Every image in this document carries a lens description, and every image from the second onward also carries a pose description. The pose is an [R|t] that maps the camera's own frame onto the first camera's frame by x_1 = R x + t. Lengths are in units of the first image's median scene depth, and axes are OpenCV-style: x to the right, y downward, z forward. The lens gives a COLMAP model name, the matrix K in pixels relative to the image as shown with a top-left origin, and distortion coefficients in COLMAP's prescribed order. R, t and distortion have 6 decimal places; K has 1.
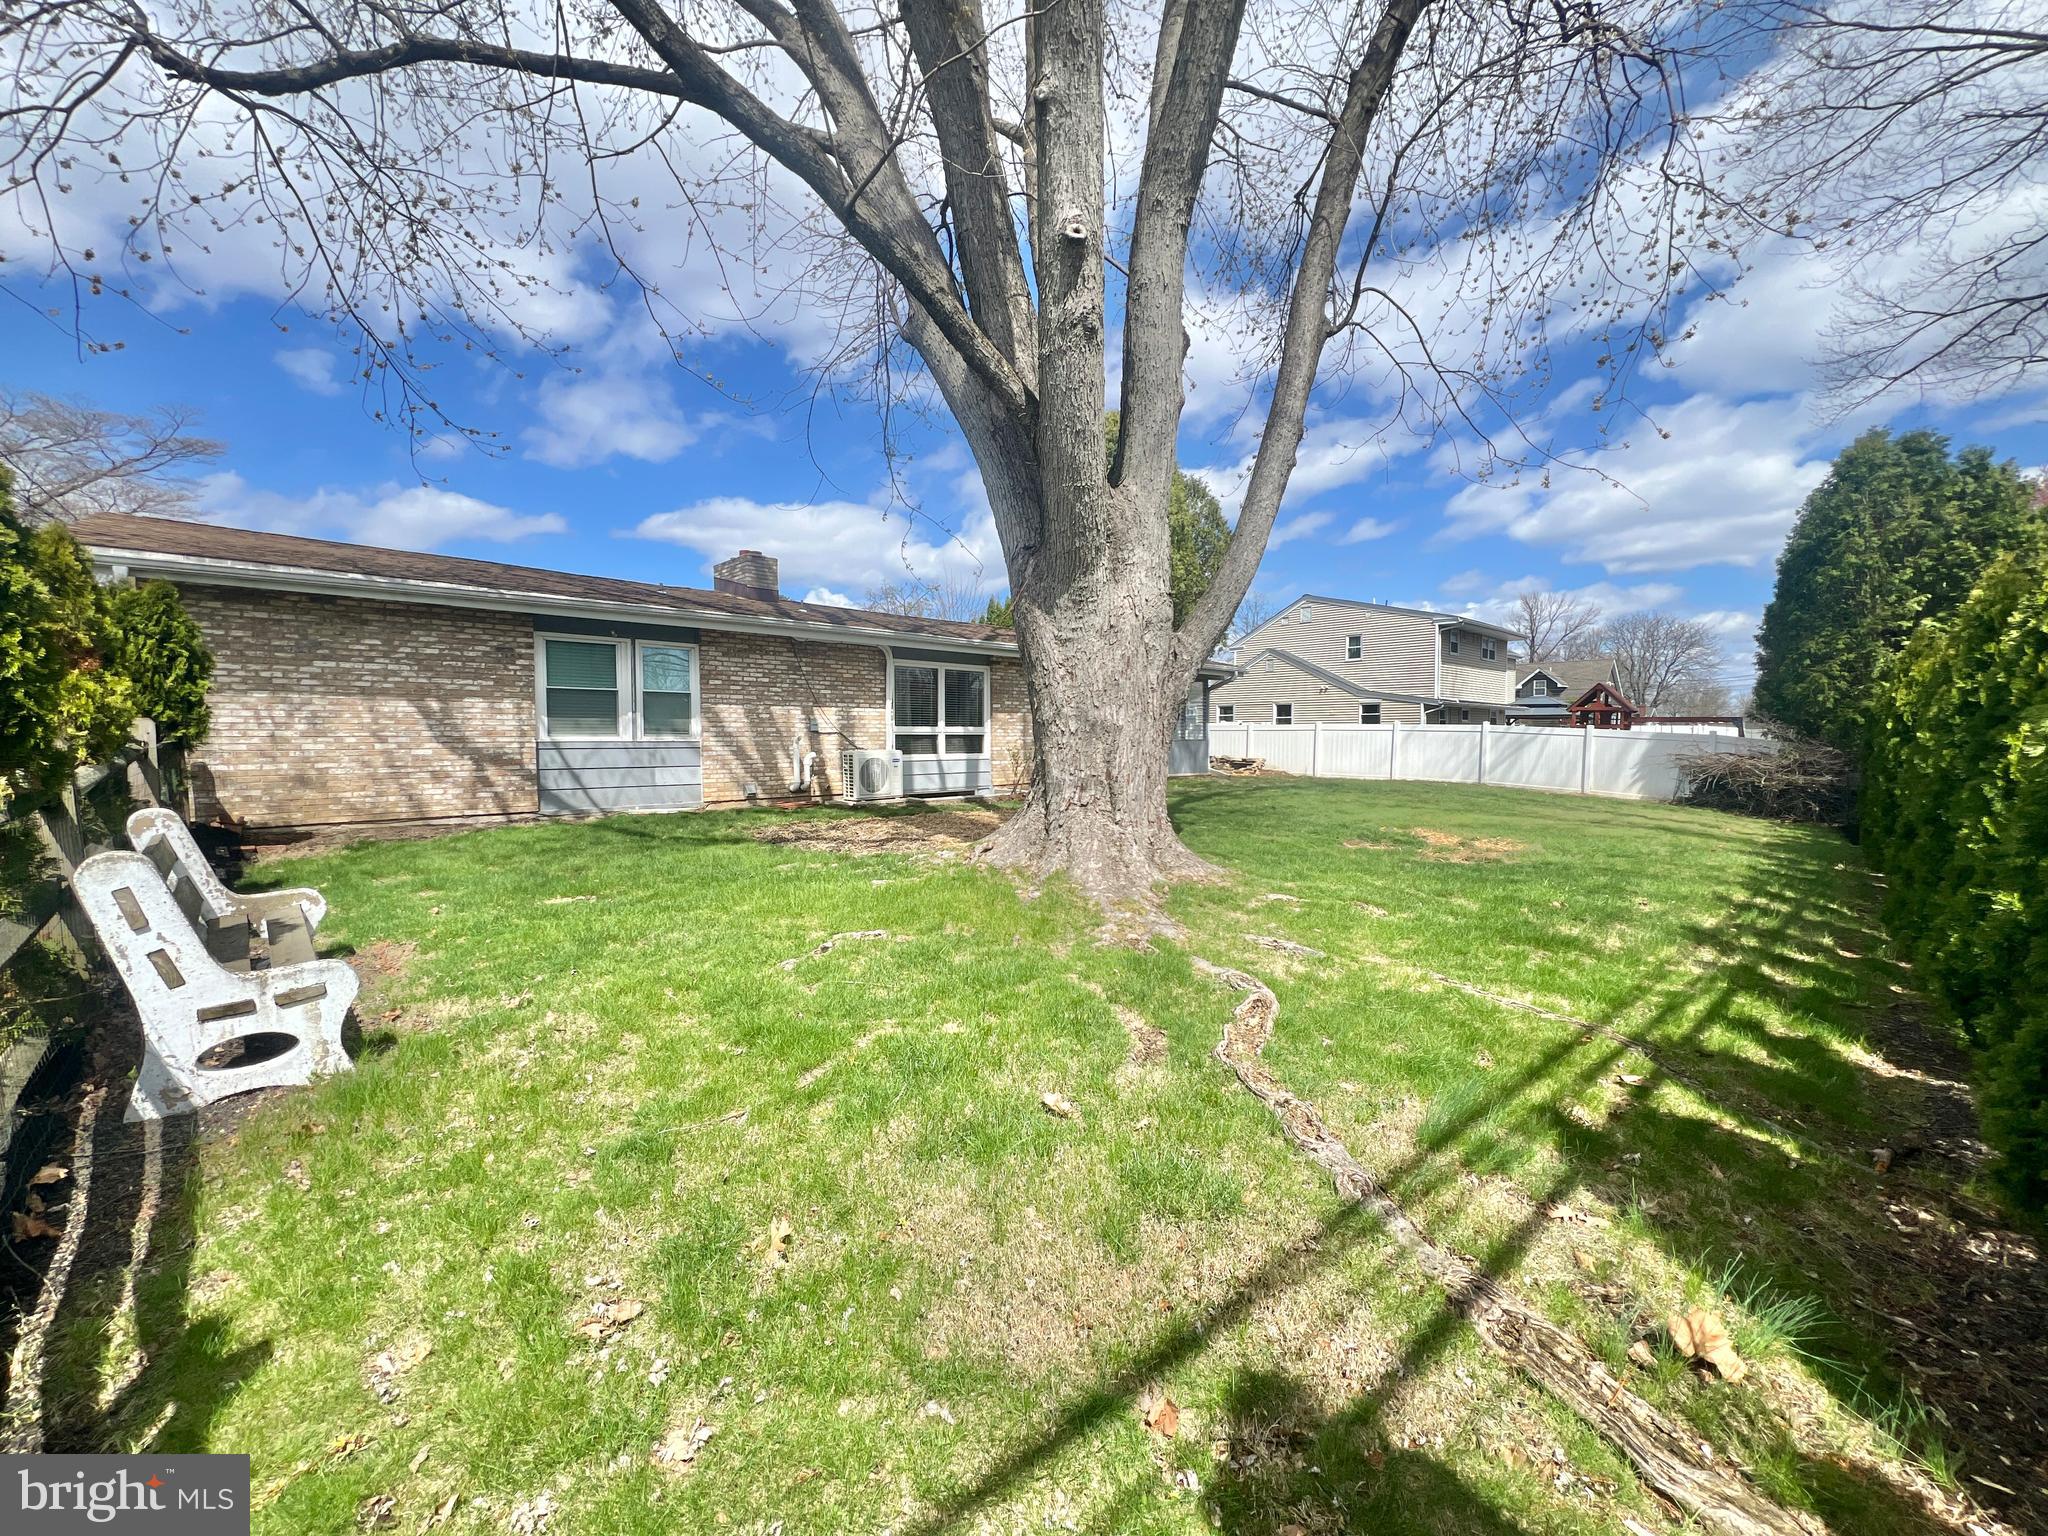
lens RADIAL K [[814.8, 0, 1063.5], [0, 814.8, 783.0], [0, 0, 1]] dist [-0.002579, 0.000986]
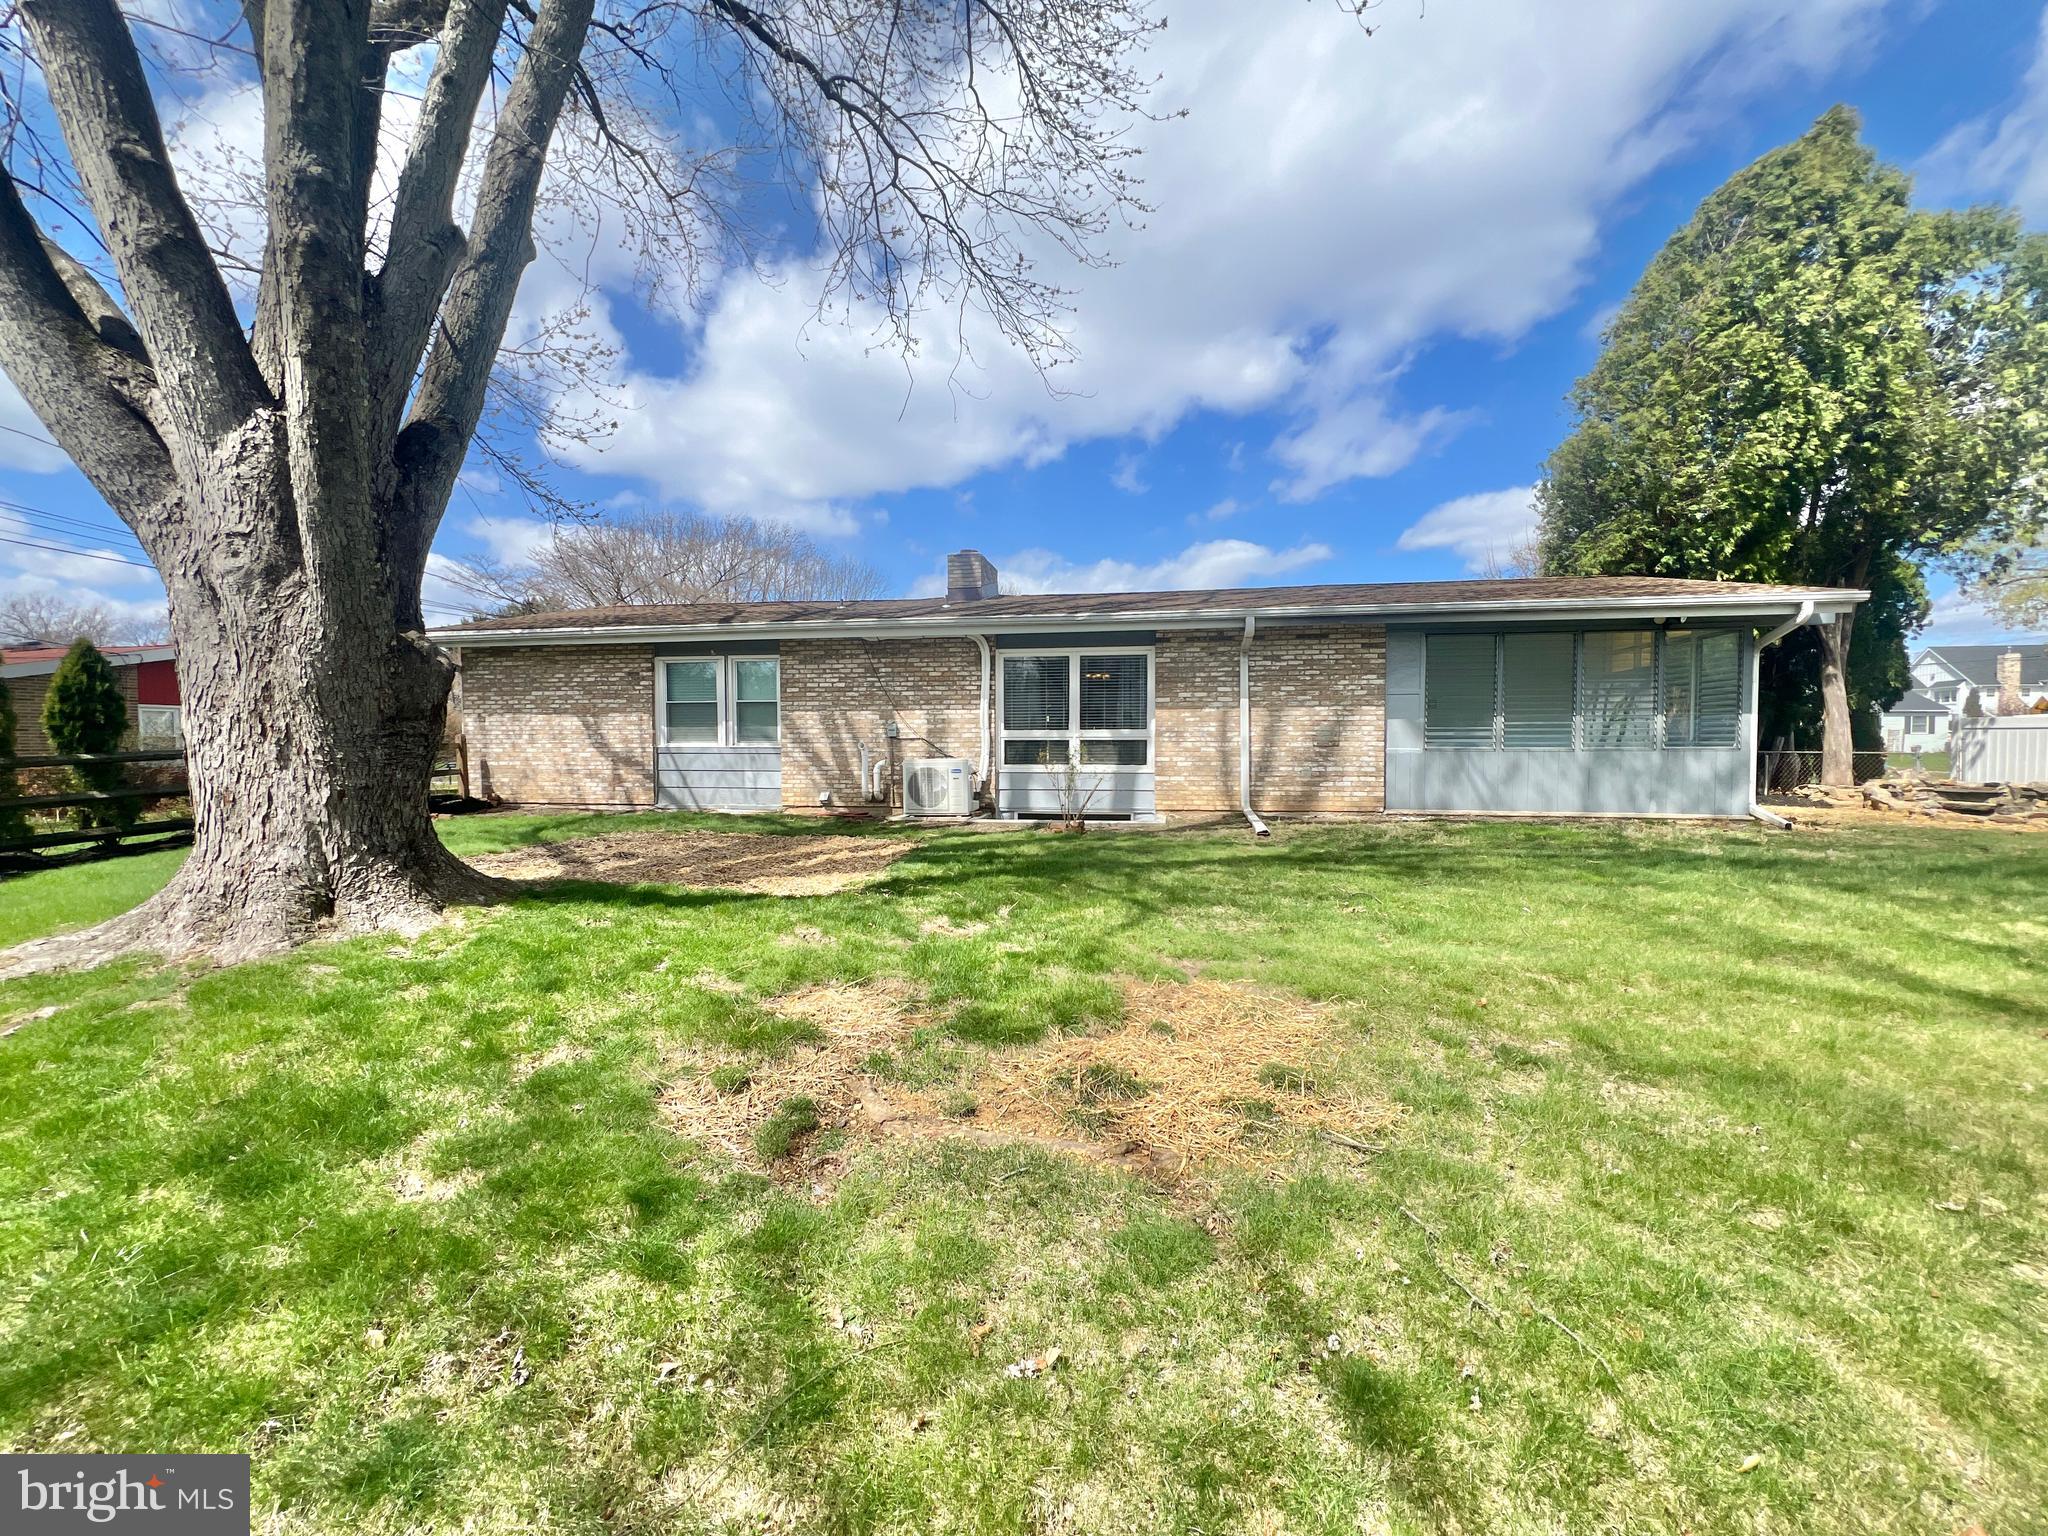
lens RADIAL K [[814.8, 0, 1030.4], [0, 814.8, 746.5], [0, 0, 1]] dist [-0.002579, 0.000986]
pose [[0.578672, -0.002897, -0.815555, 0.555610], [-0.046242, 0.998268, -0.036356, -0.027595], [0.814248, 0.058751, 0.577536, 0.622614]]
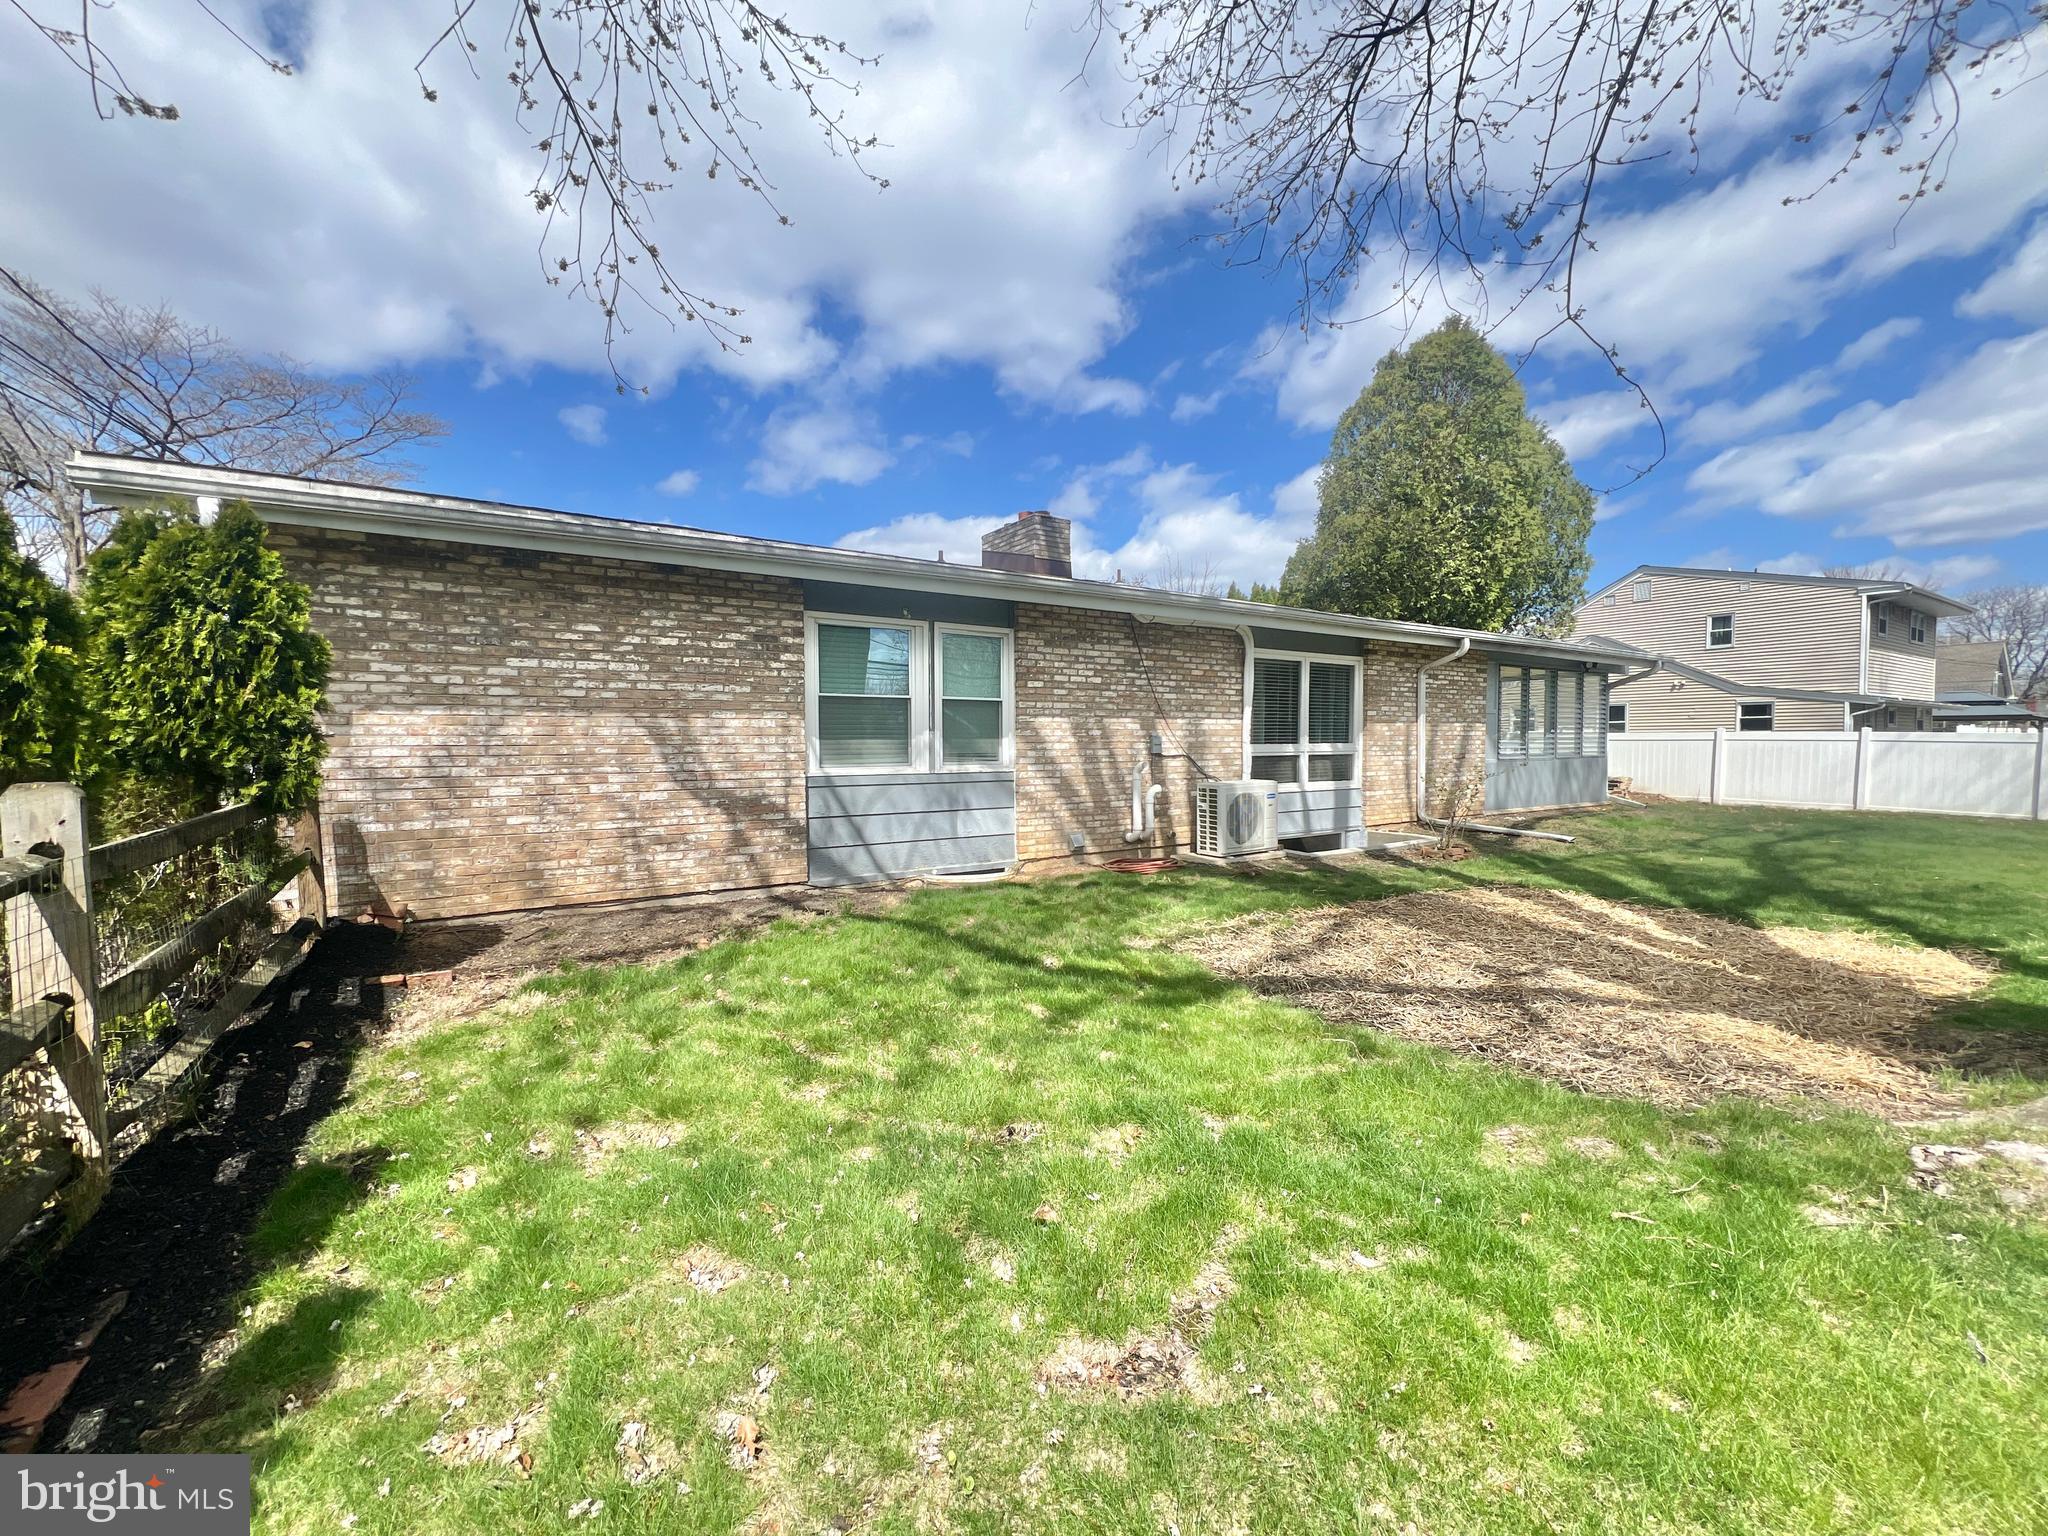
lens RADIAL K [[814.8, 0, 1065.7], [0, 814.8, 778.5], [0, 0, 1]] dist [-0.002579, 0.000986]
pose [[0.978680, 0.001373, -0.205384, -0.250143], [-0.004631, 0.999871, -0.015384, -0.033067], [0.205337, 0.016007, 0.978560, 0.323959]]
